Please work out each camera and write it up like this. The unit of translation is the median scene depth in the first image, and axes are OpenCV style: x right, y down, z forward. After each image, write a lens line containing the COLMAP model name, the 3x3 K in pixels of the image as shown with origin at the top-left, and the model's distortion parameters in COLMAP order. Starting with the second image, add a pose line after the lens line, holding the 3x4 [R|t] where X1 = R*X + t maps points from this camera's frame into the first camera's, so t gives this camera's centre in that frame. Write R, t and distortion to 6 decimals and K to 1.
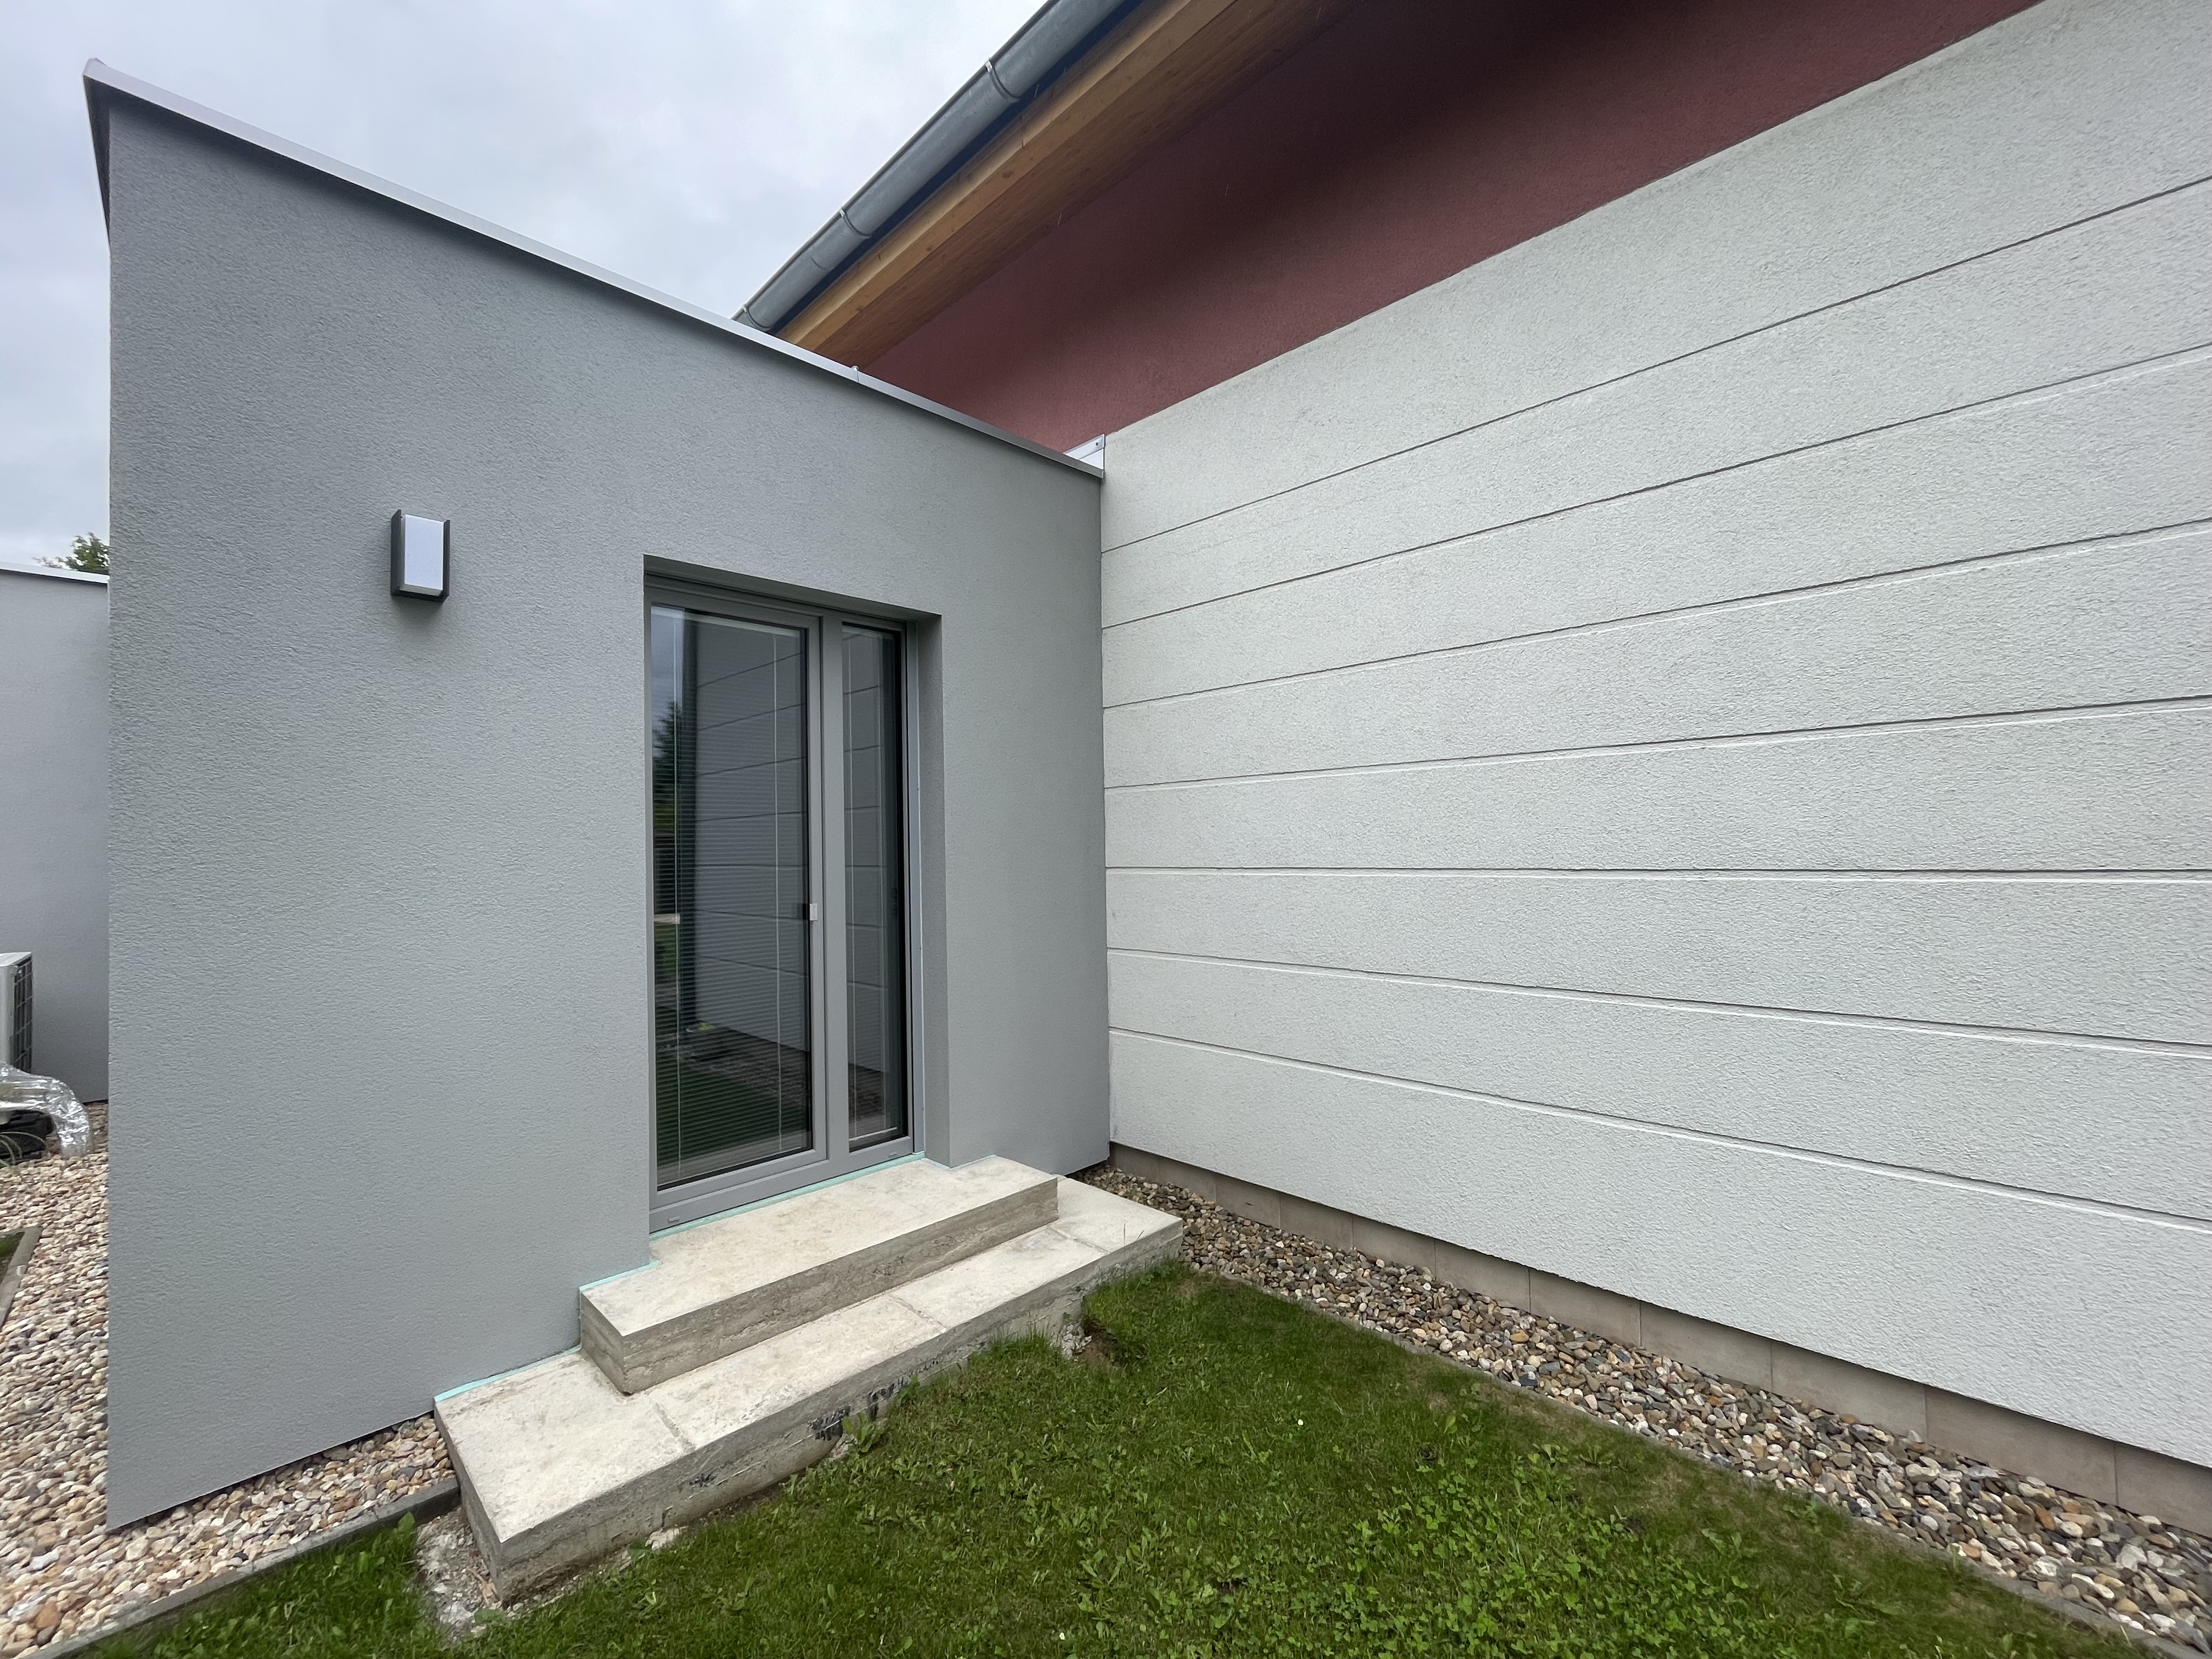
lens RADIAL K [[899.9, 0, 1099.9], [0, 899.9, 824.7], [0, 0, 1]] dist [-0.001226, -0.000600]
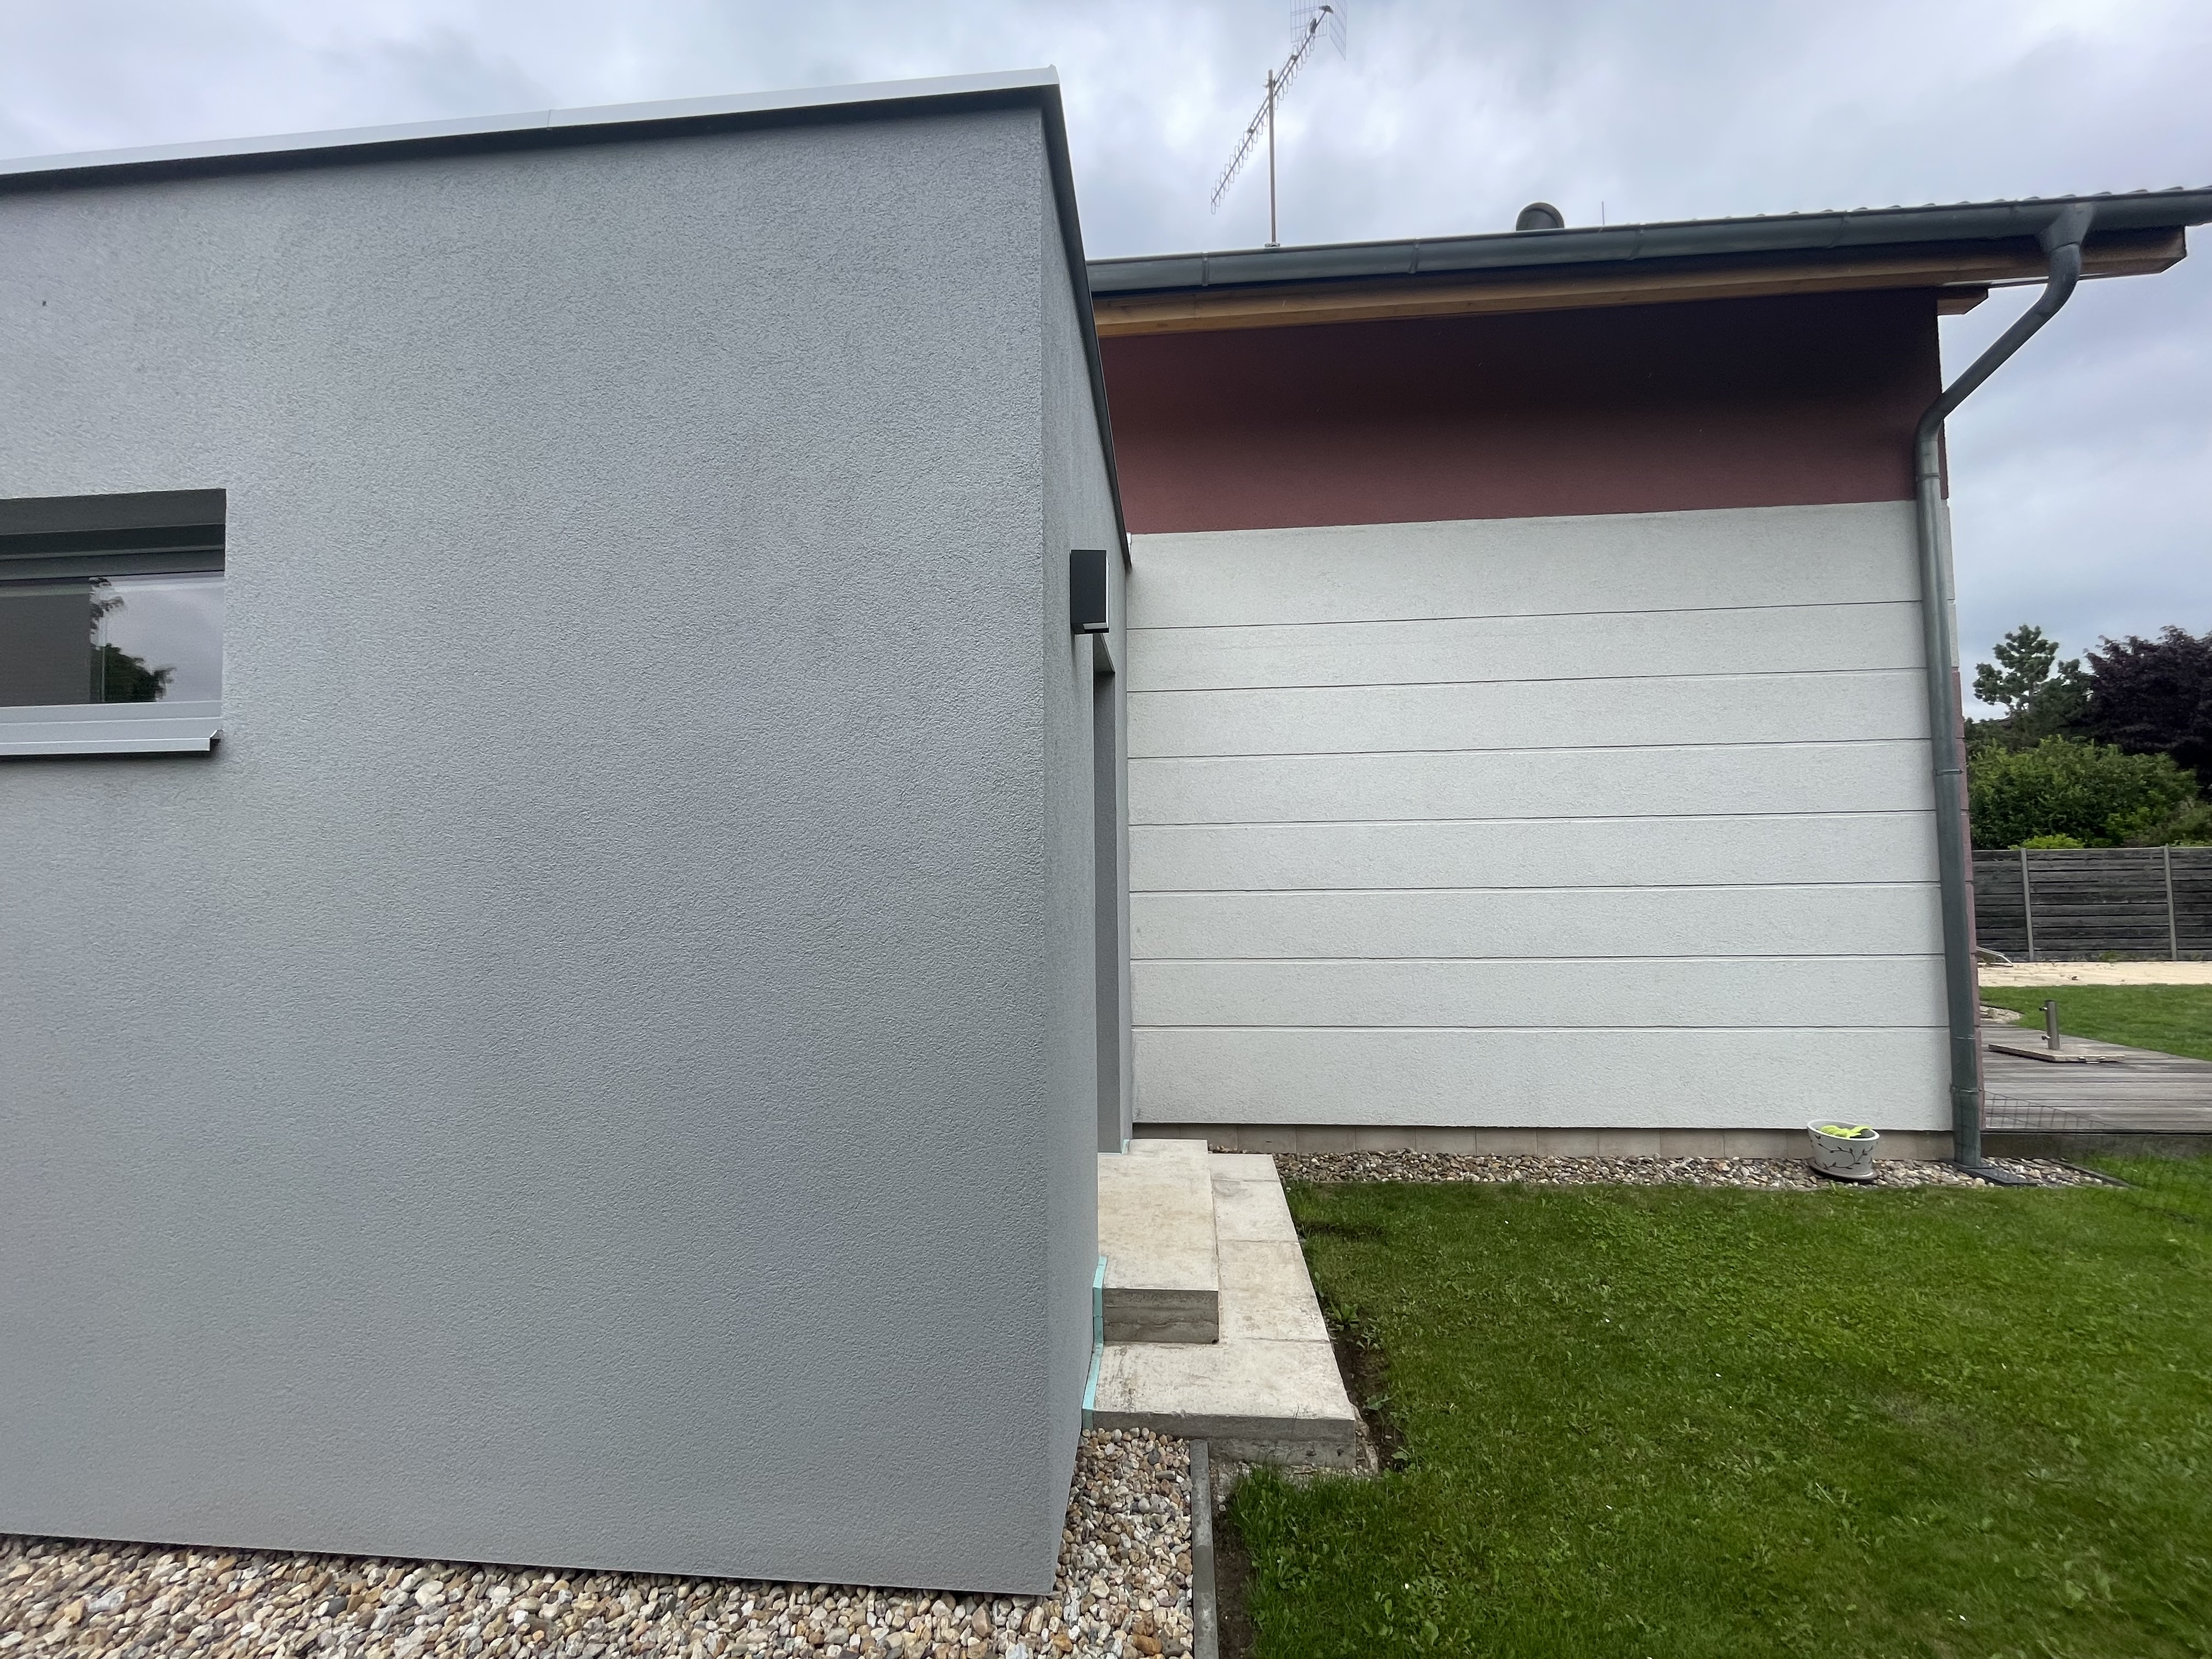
lens RADIAL K [[899.9, 0, 1099.9], [0, 899.9, 824.7], [0, 0, 1]] dist [-0.001226, -0.000600]
pose [[0.769110, 0.039972, 0.637866, -1.096049], [-0.016584, 0.998954, -0.042604, 0.014542], [-0.638902, 0.022189, 0.768968, 0.146771]]
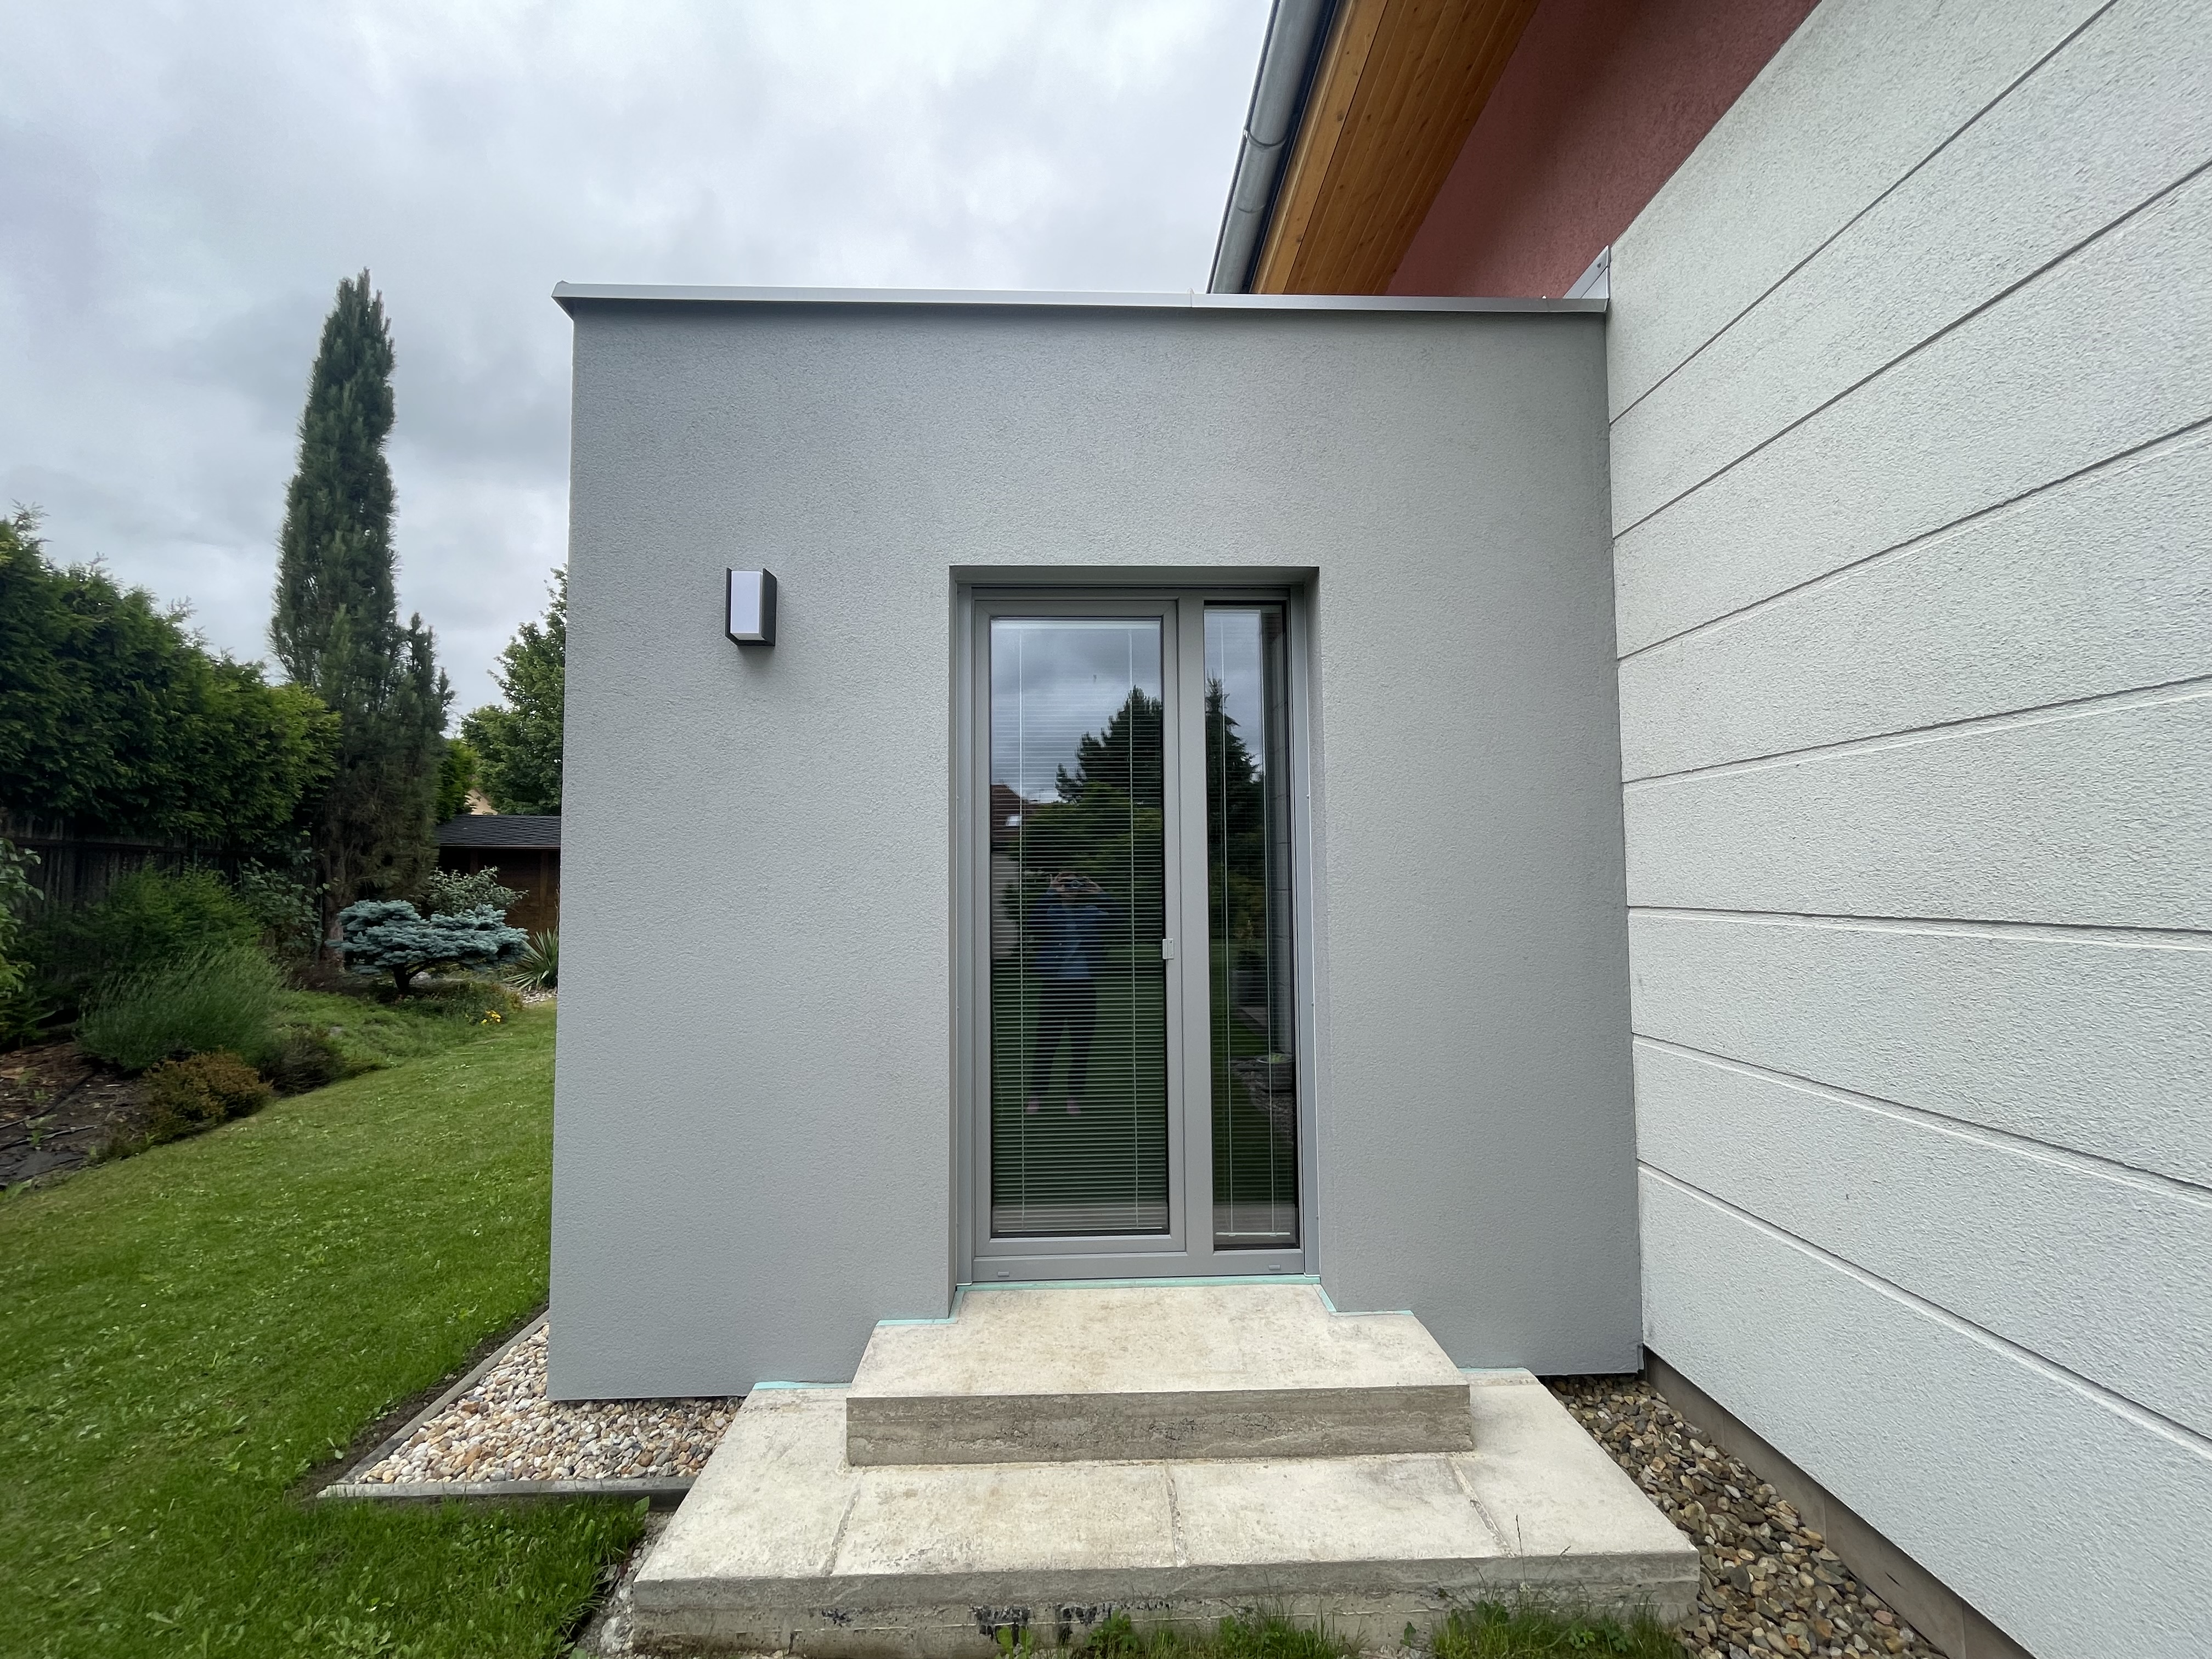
lens RADIAL K [[899.9, 0, 1099.9], [0, 899.9, 824.7], [0, 0, 1]] dist [-0.001226, -0.000600]
pose [[0.725965, -0.029480, -0.687100, 0.244154], [0.010708, 0.999444, -0.031567, 0.007955], [0.687648, 0.015559, 0.725877, 0.385566]]
